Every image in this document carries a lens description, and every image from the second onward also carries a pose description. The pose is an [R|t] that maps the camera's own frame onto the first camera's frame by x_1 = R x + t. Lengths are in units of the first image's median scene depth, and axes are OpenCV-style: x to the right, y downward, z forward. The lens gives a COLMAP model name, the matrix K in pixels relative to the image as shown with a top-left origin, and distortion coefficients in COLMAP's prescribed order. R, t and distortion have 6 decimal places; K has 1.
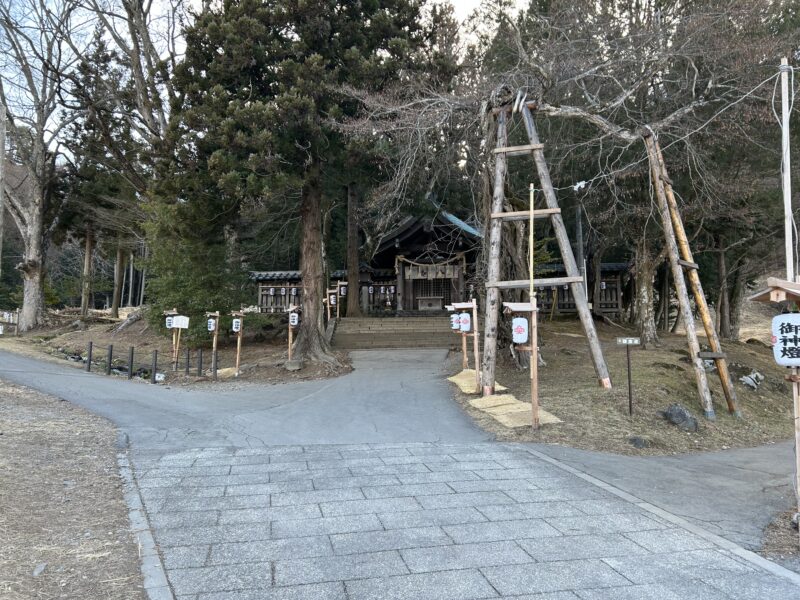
lens RADIAL K [[603.0, 0, 400.7], [0, 603.0, 300.2], [0, 0, 1]] dist [0.016584, -0.007448]
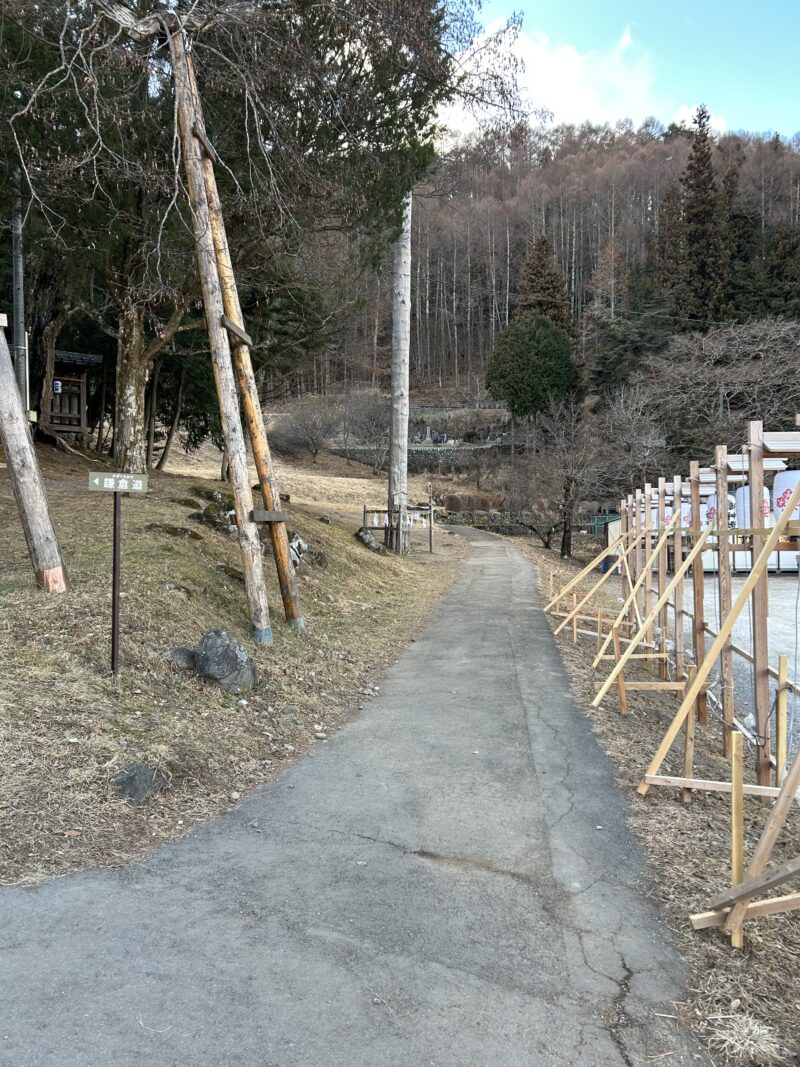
lens RADIAL K [[804.3, 0, 403.9], [0, 804.3, 533.4], [0, 0, 1]] dist [0.016584, -0.007448]
pose [[0.743557, 0.000231, 0.668673, 0.134247], [-0.090077, 0.990920, 0.099822, 0.025255], [-0.662578, -0.134456, 0.736826, 0.395463]]
